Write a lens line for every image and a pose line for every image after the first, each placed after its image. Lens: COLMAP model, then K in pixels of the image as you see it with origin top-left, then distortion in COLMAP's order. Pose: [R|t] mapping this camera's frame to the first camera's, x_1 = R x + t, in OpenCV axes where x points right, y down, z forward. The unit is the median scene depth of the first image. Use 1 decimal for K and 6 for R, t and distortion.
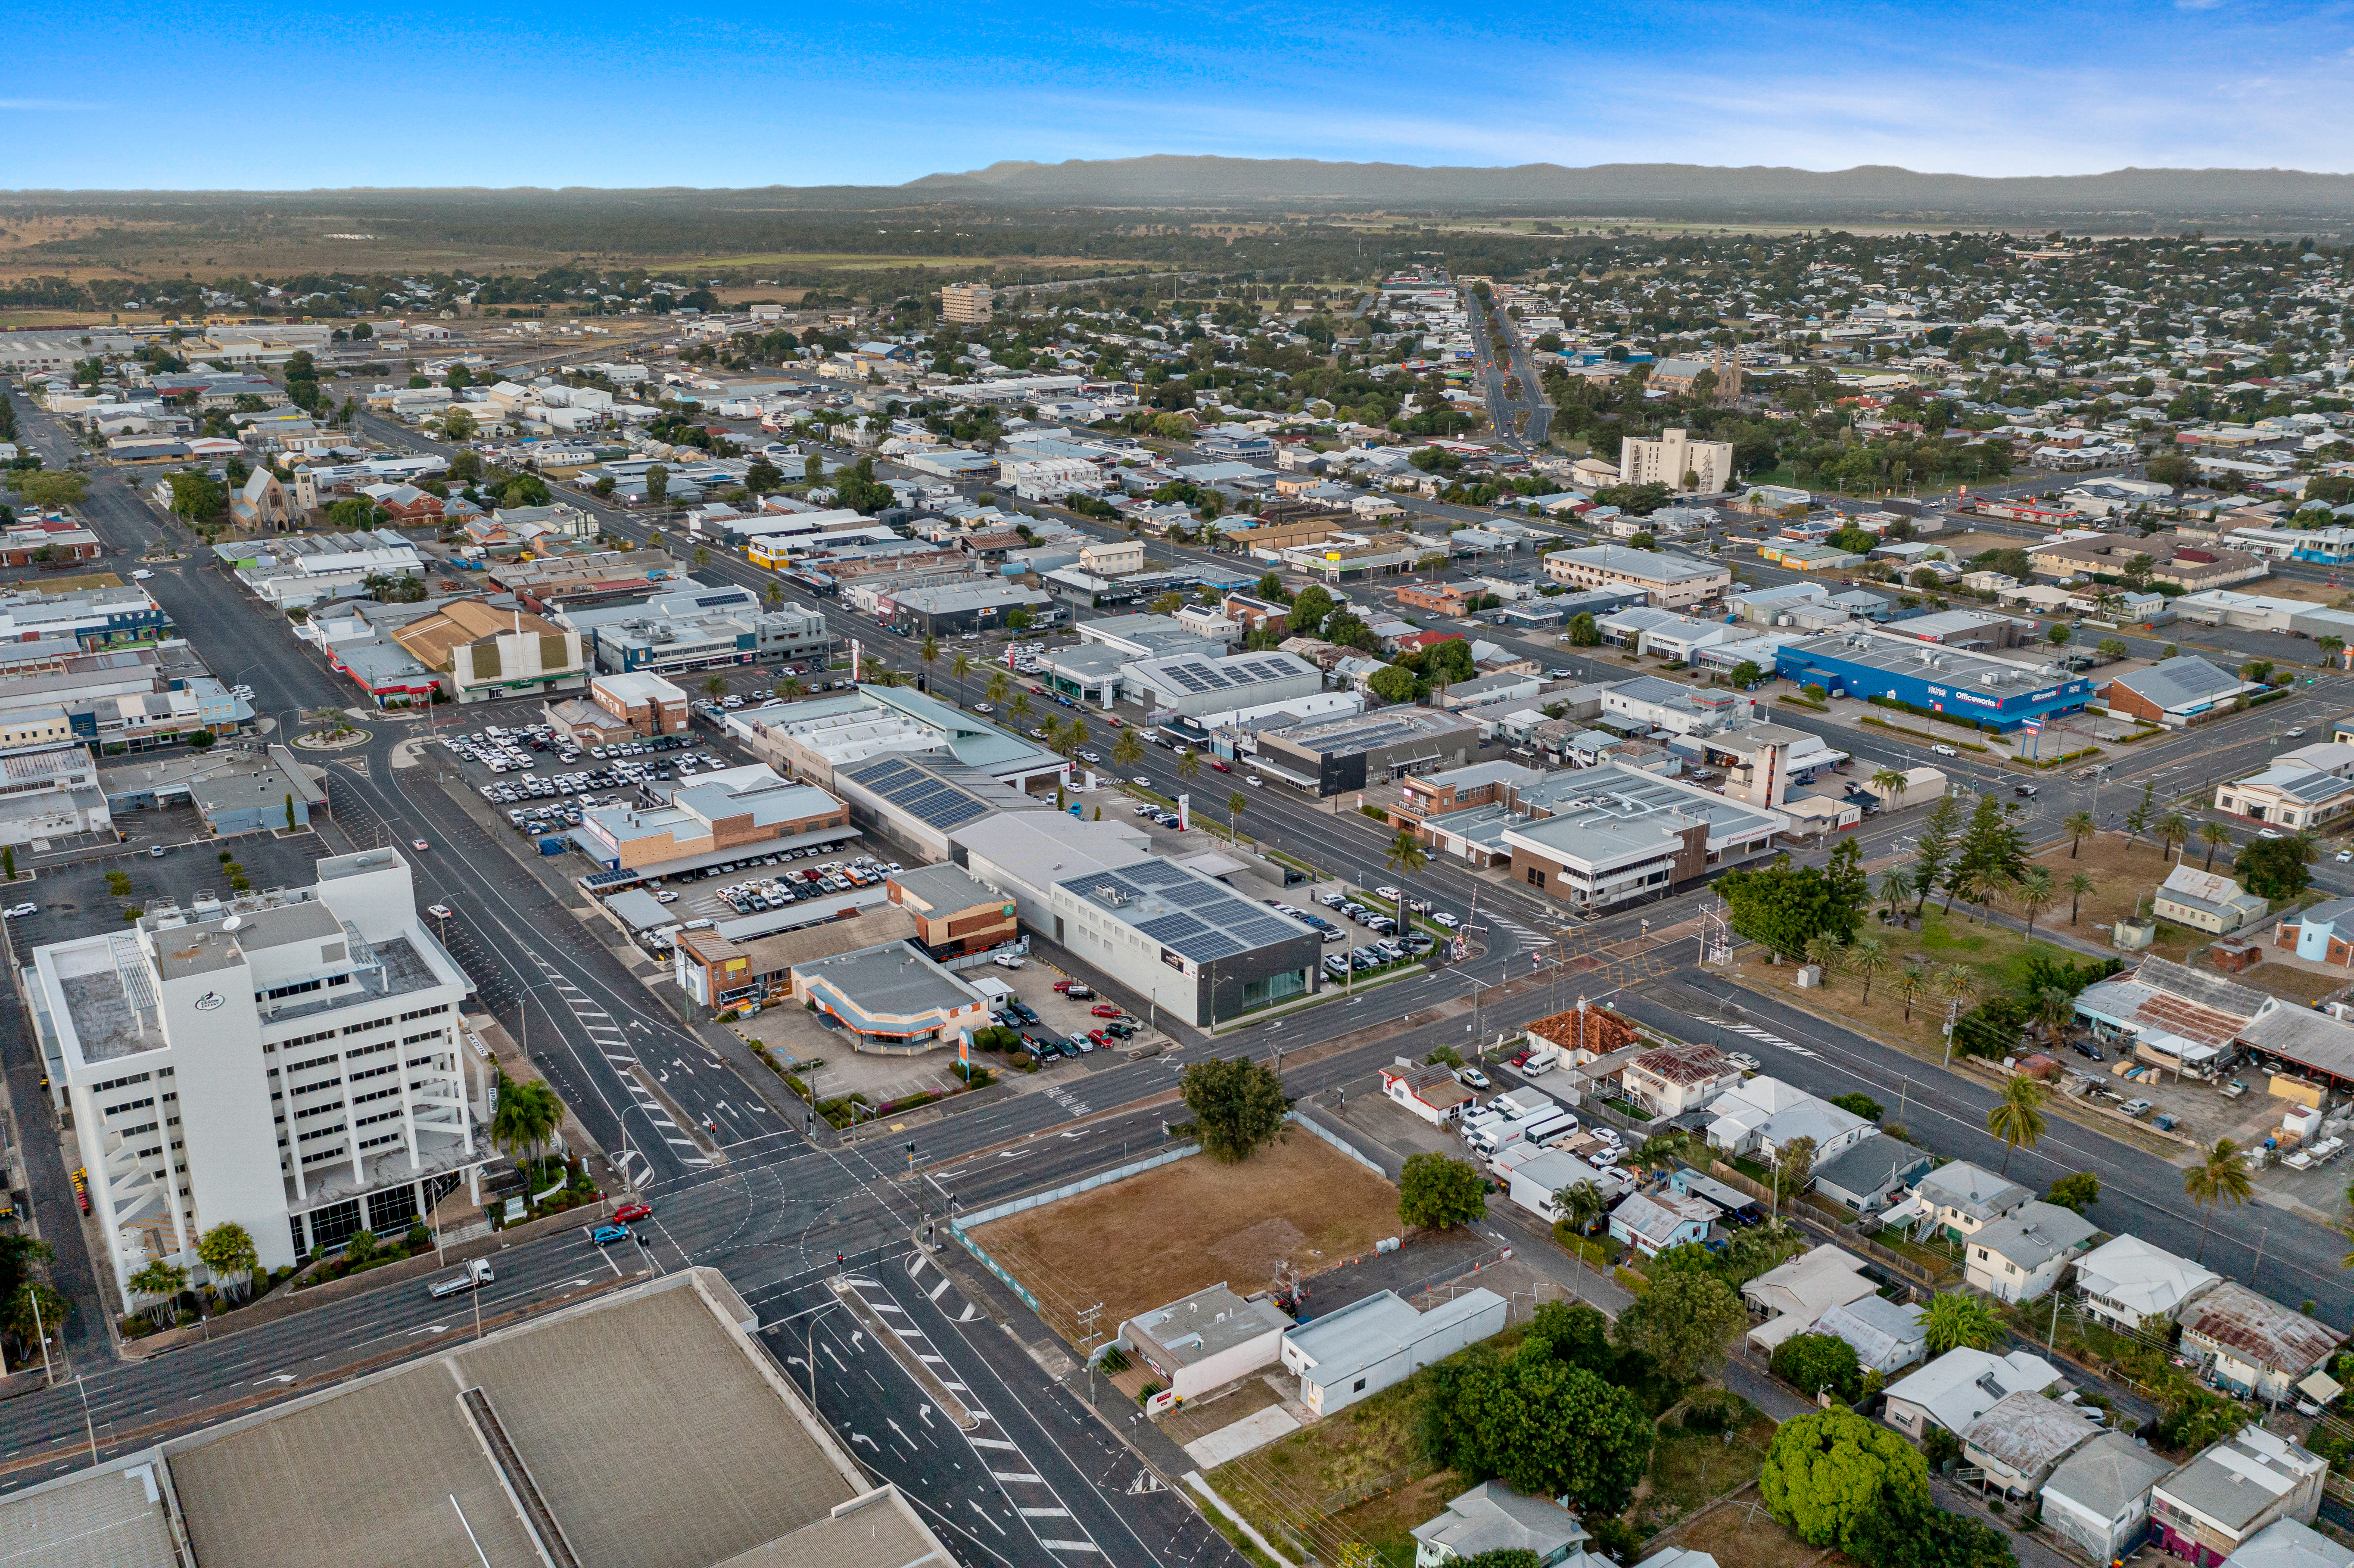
lens RADIAL K [[1859.7, 0, 1177.0], [0, 1859.7, 784.0], [0, 0, 1]] dist [-0.005843, 0.004560]
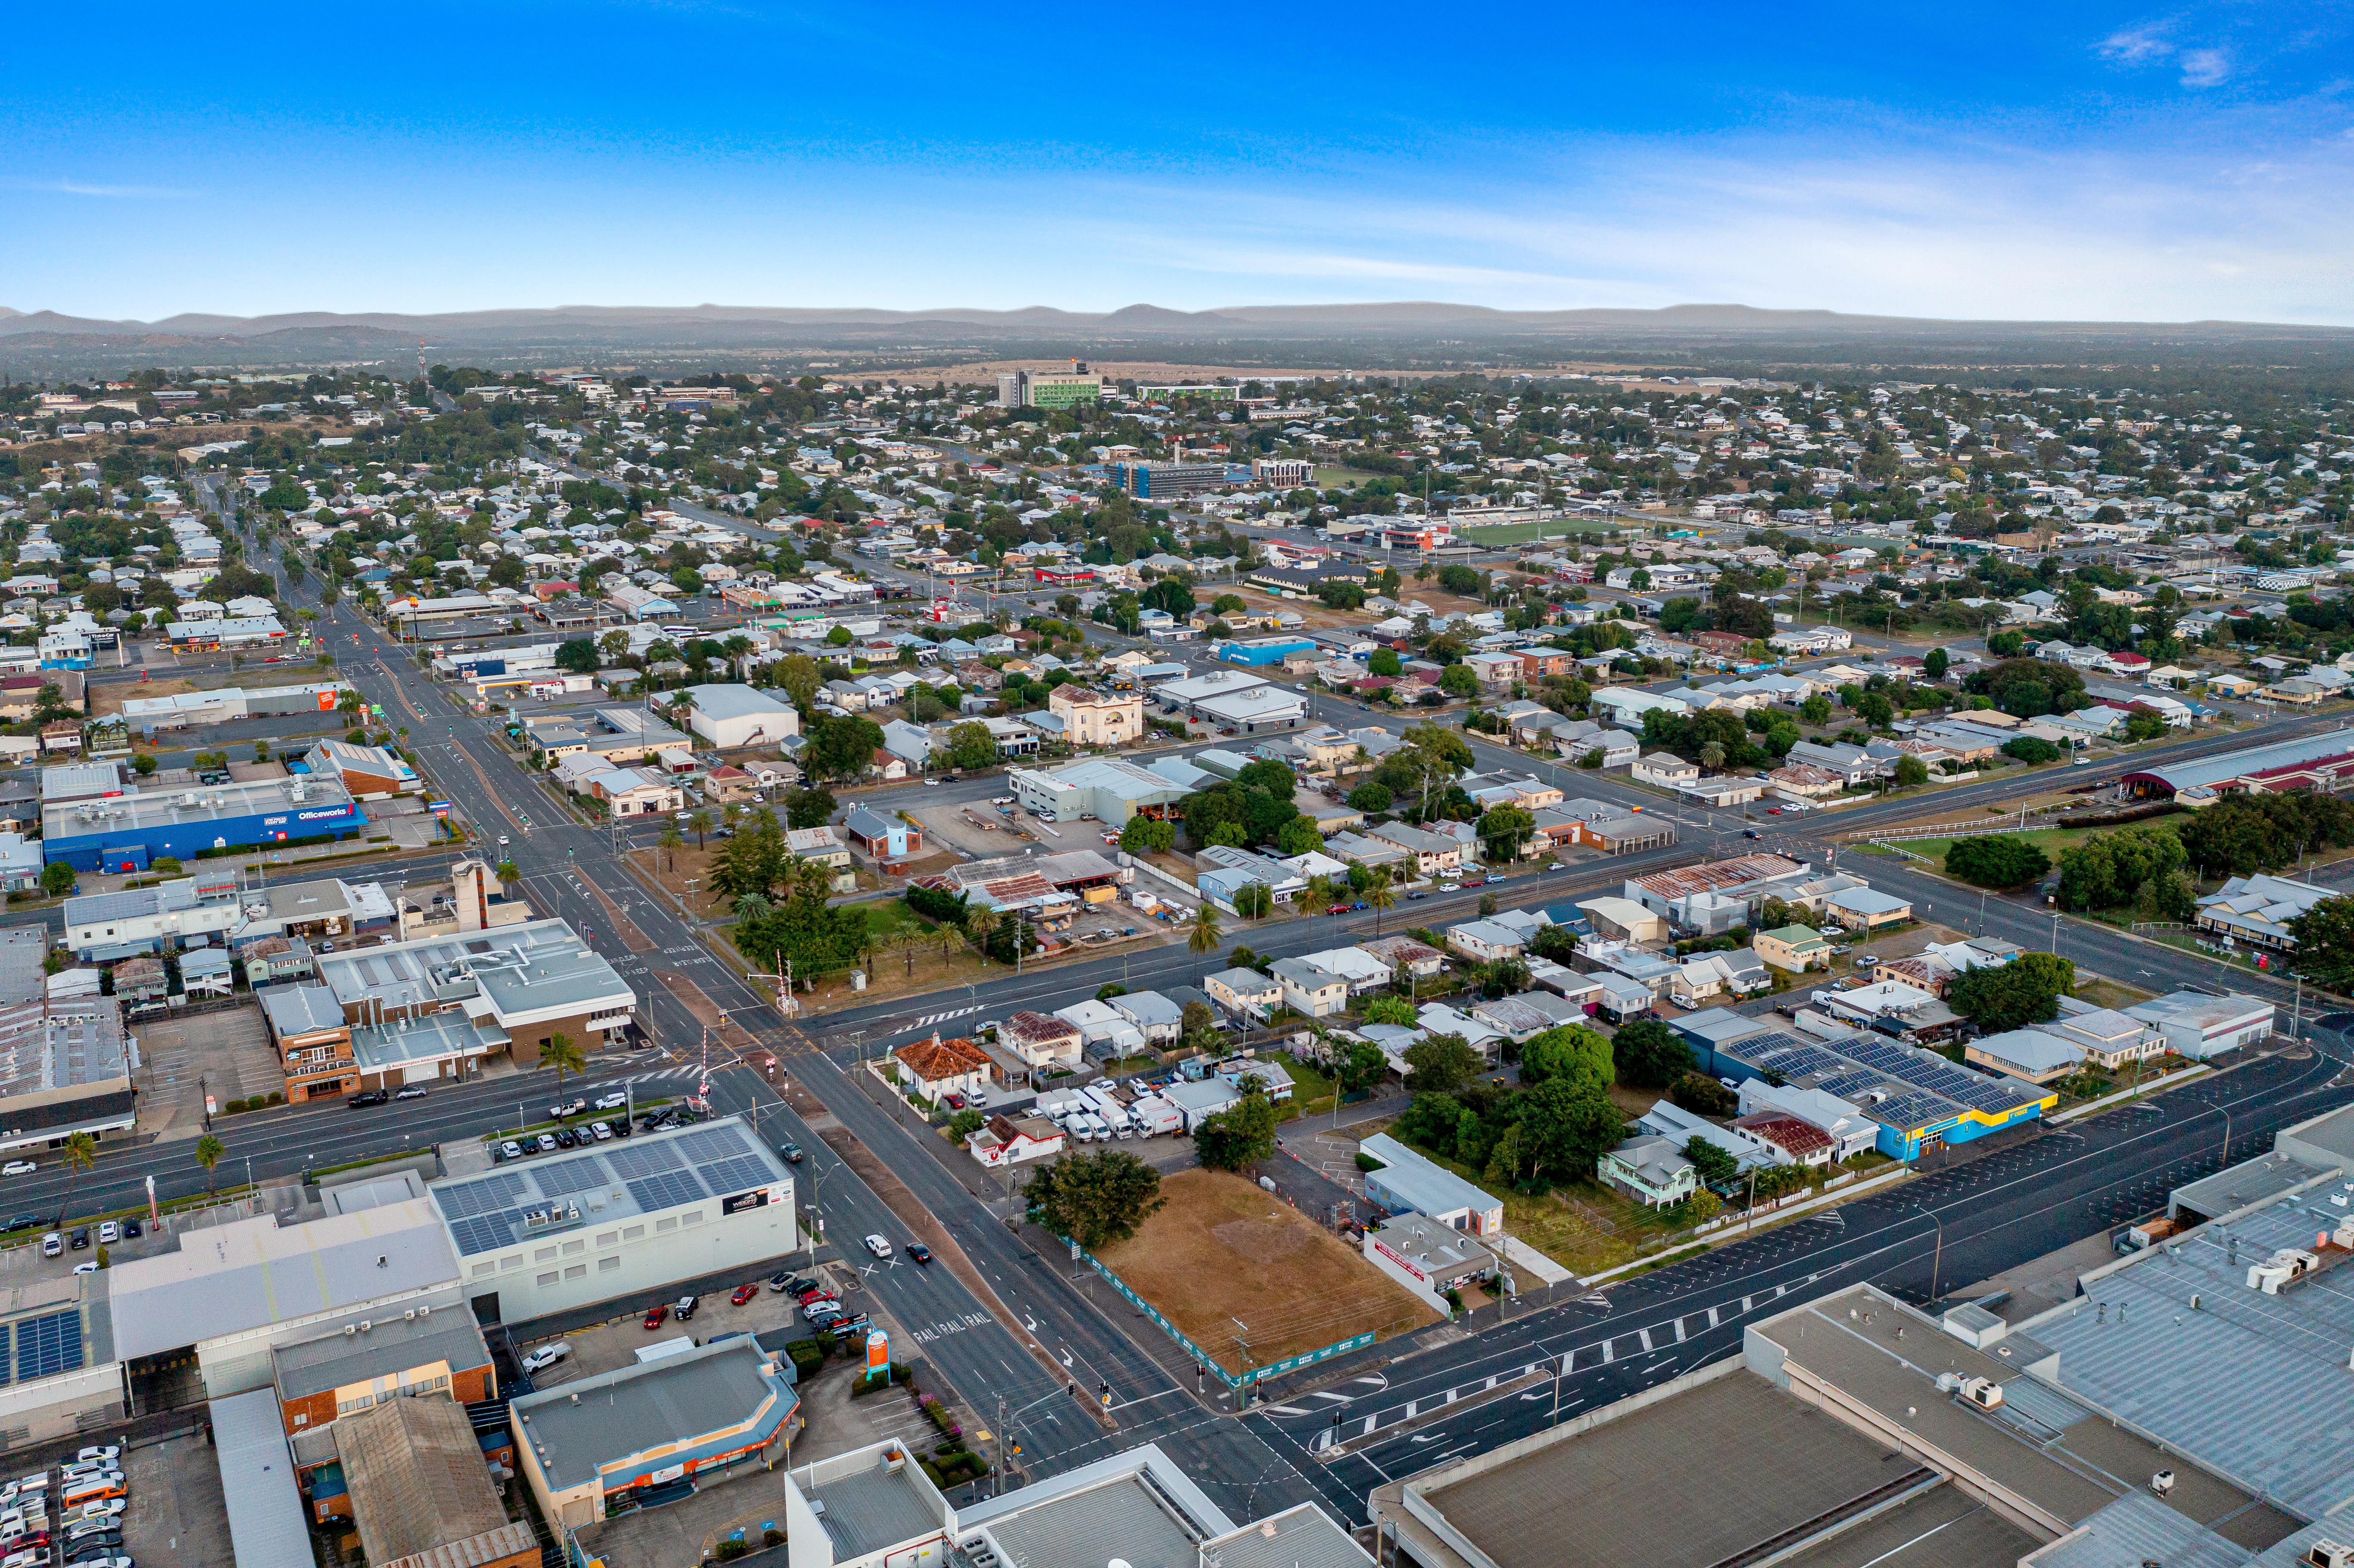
lens RADIAL K [[1856.7, 0, 1177.0], [0, 1856.7, 784.0], [0, 0, 1]] dist [-0.007280, 0.003724]
pose [[0.076303, -0.248493, 0.965624, -0.586923], [0.306092, 0.927522, 0.214501, -0.158181], [-0.948939, 0.279202, 0.146834, 0.485395]]
